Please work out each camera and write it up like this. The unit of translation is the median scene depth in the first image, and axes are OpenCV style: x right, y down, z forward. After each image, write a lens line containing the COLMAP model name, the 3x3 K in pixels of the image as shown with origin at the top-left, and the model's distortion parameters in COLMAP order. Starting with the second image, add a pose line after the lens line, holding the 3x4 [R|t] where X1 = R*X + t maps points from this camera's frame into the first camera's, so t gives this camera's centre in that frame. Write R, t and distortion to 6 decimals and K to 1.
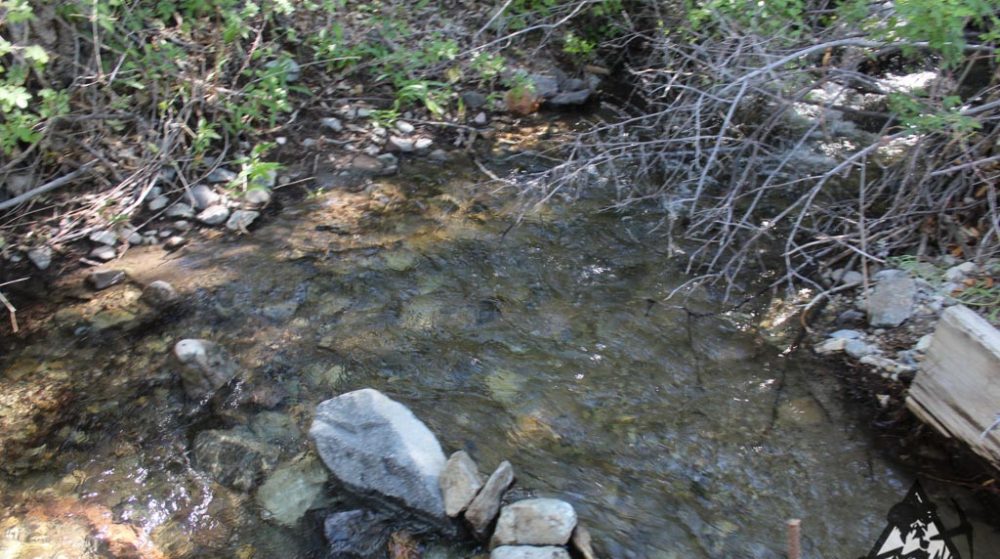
lens RADIAL K [[838.9, 0, 500.0], [0, 838.9, 279.5], [0, 0, 1]] dist [-0.169698, 0.161105]
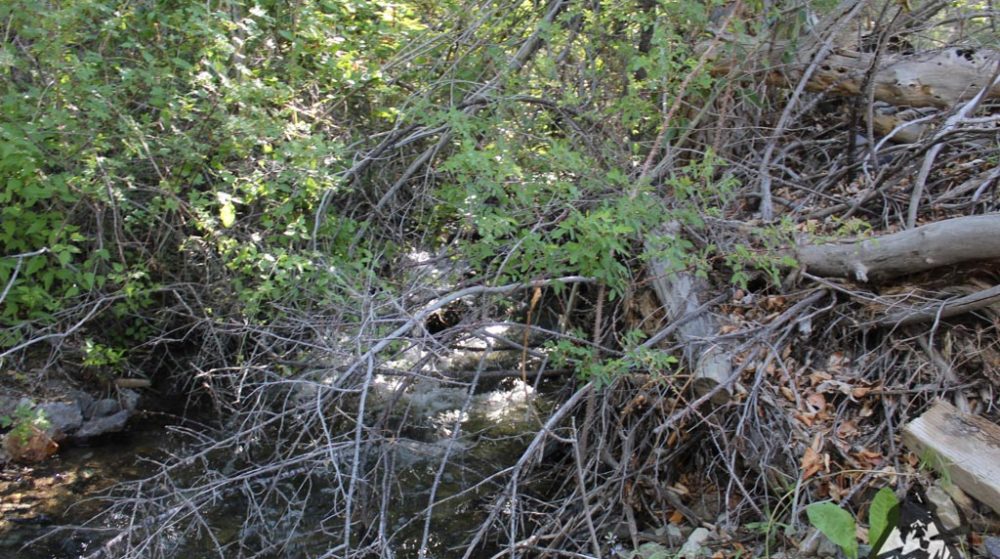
lens RADIAL K [[838.9, 0, 500.0], [0, 838.9, 279.5], [0, 0, 1]] dist [-0.169698, 0.161105]
pose [[0.833373, -0.099457, 0.543689, 0.000219], [0.277693, 0.925854, -0.256284, -0.055165], [-0.477887, 0.364559, 0.799200, 0.204278]]
